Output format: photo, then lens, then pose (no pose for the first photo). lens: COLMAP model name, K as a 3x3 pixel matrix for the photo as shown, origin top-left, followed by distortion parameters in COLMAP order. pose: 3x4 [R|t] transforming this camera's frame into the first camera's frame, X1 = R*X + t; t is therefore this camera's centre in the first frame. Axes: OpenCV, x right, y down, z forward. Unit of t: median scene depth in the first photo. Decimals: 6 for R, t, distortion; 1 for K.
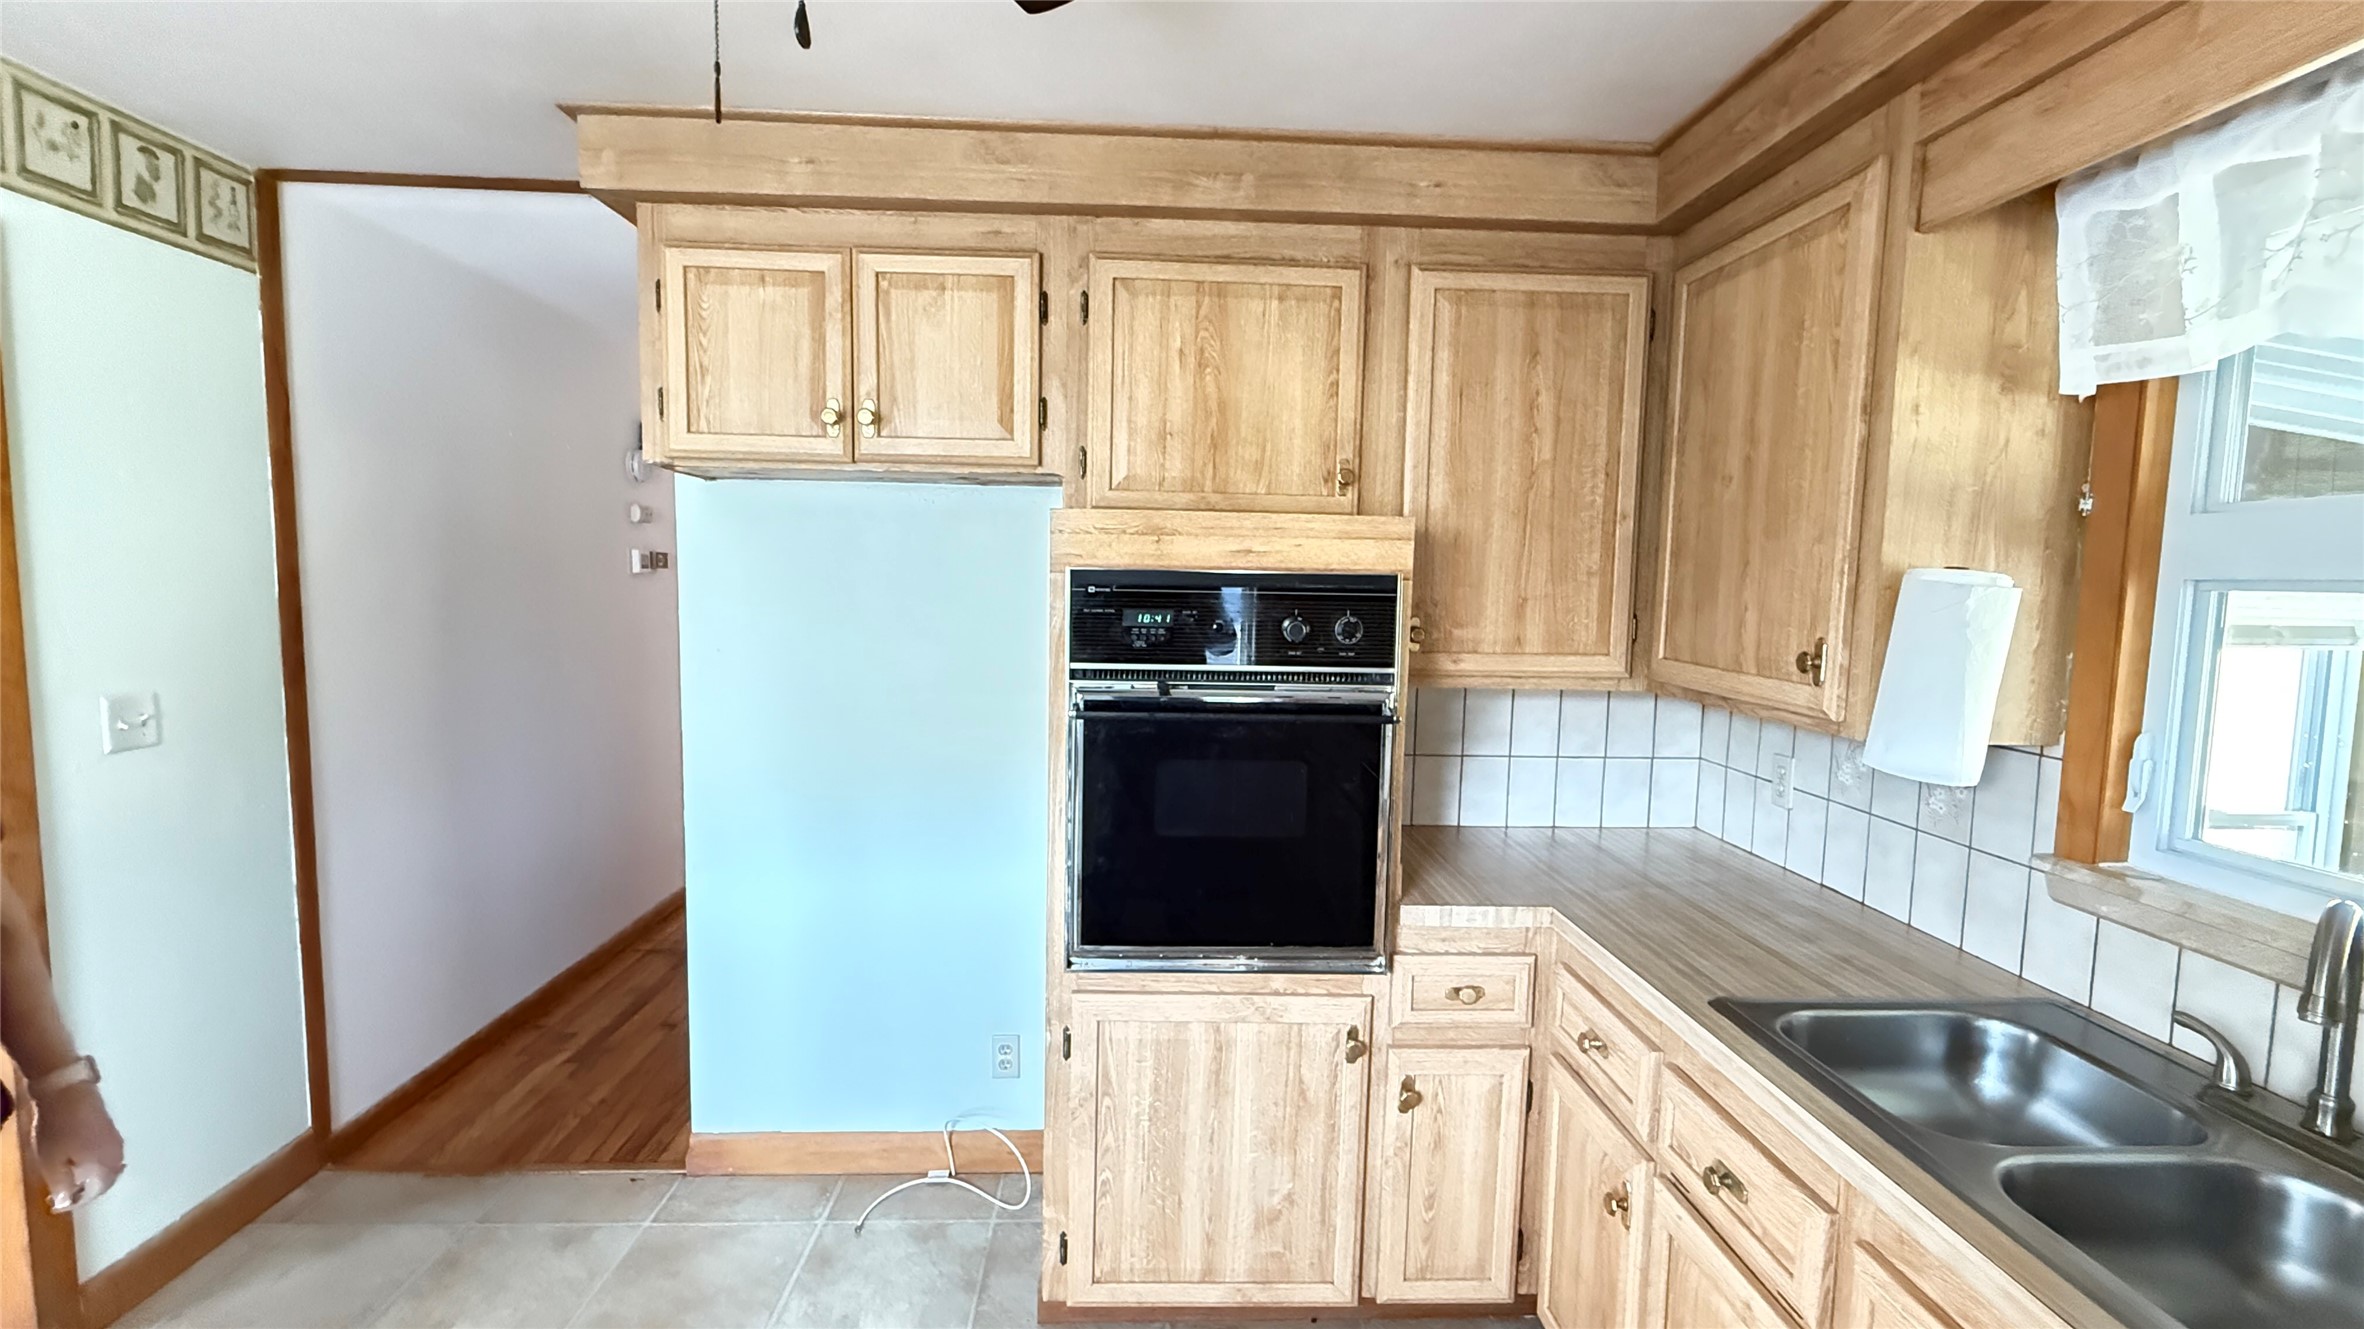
lens RADIAL K [[1036.0, 0, 1181.7], [0, 1036.0, 668.1], [0, 0, 1]] dist [0.000176, -0.000466]
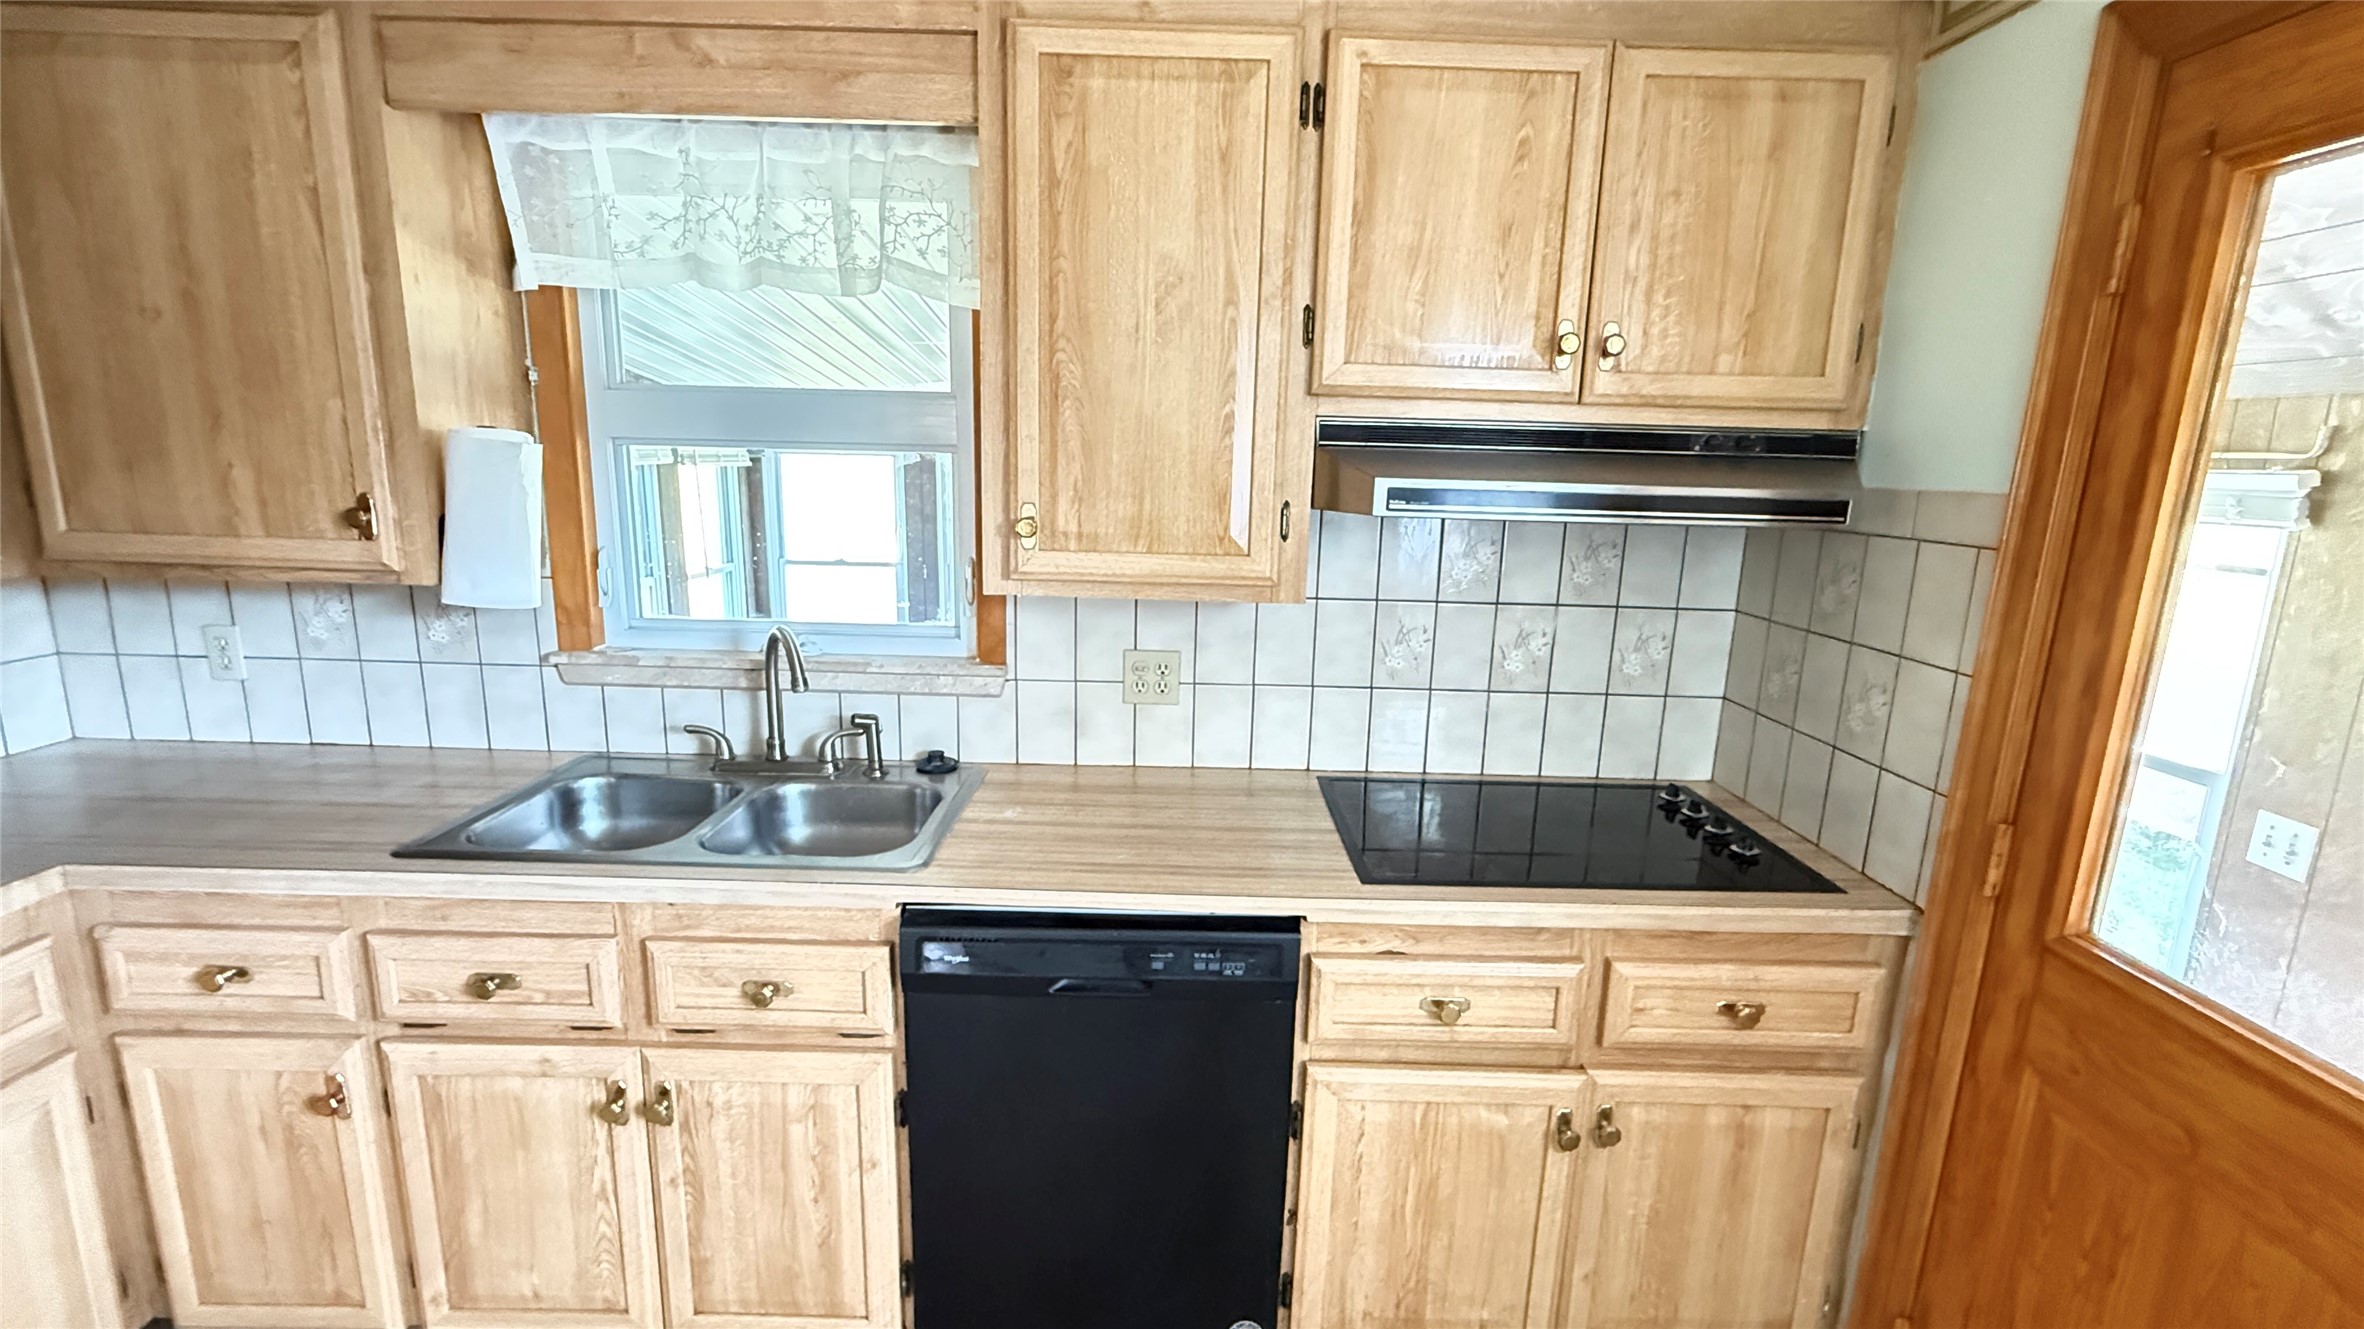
lens RADIAL K [[1036.0, 0, 1180.1], [0, 1036.0, 666.1], [0, 0, 1]] dist [0.000176, -0.000466]
pose [[0.038913, -0.217818, 0.975213, -0.402548], [0.067566, 0.974292, 0.214916, -0.028599], [-0.996956, 0.057529, 0.052630, 0.148870]]
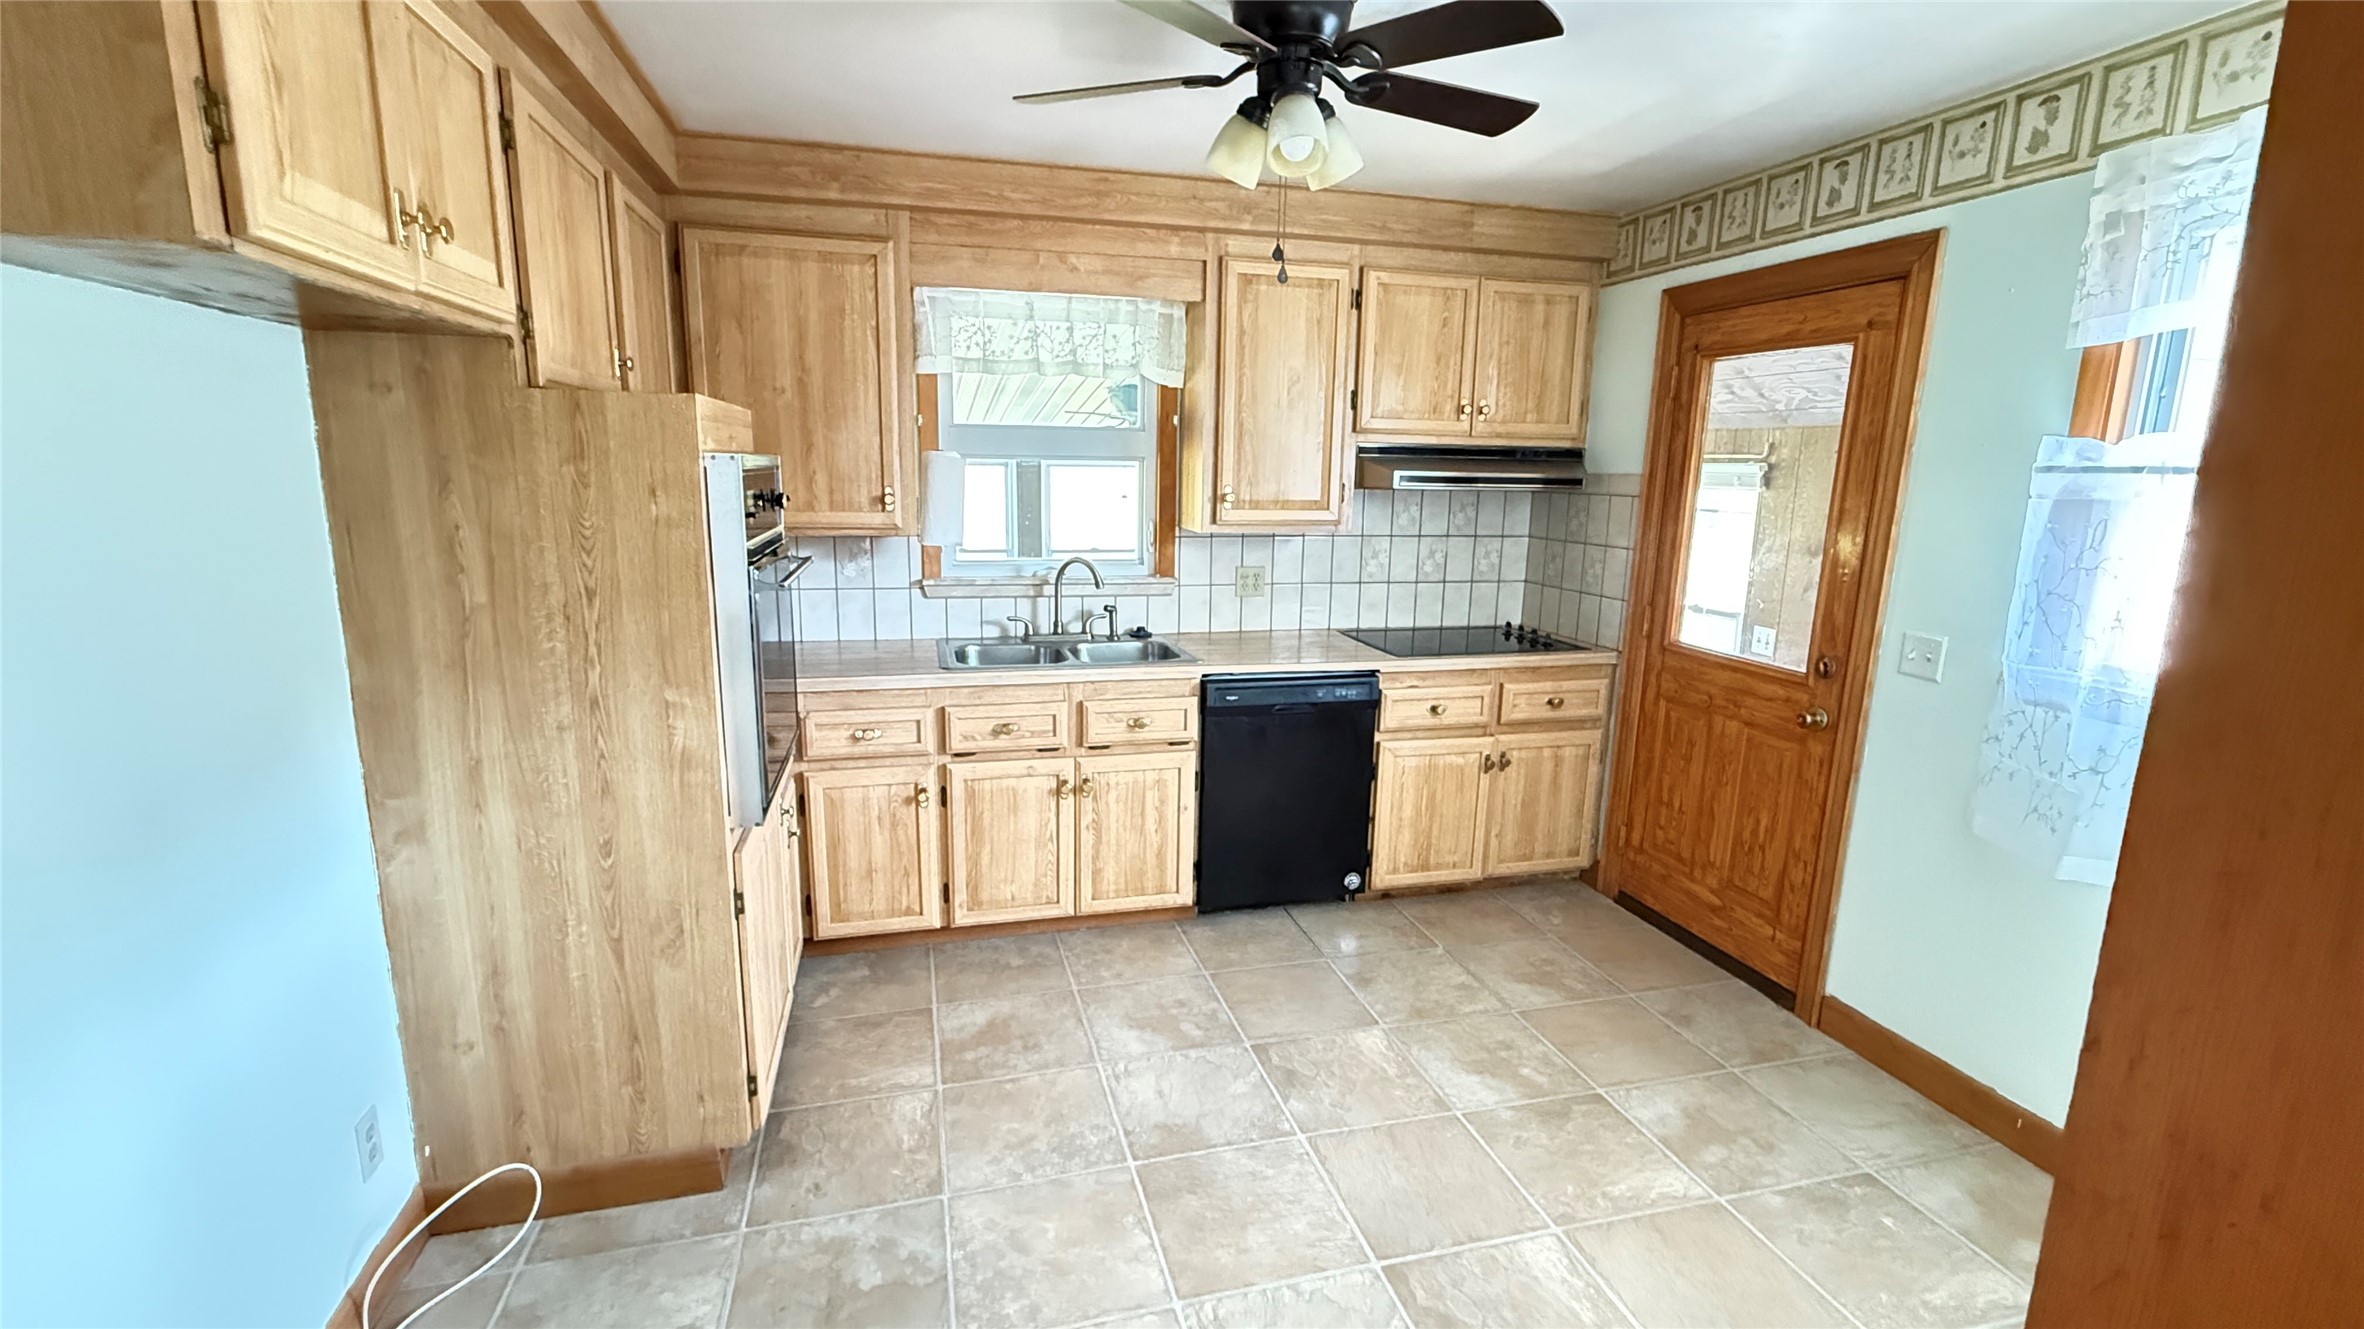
lens RADIAL K [[1036.0, 0, 1182.4], [0, 1036.0, 666.3], [0, 0, 1]] dist [0.000176, -0.000466]
pose [[-0.212191, -0.210688, 0.954246, -1.447334], [0.070206, 0.970672, 0.229926, -0.111229], [-0.974703, 0.115782, -0.191177, 0.893709]]
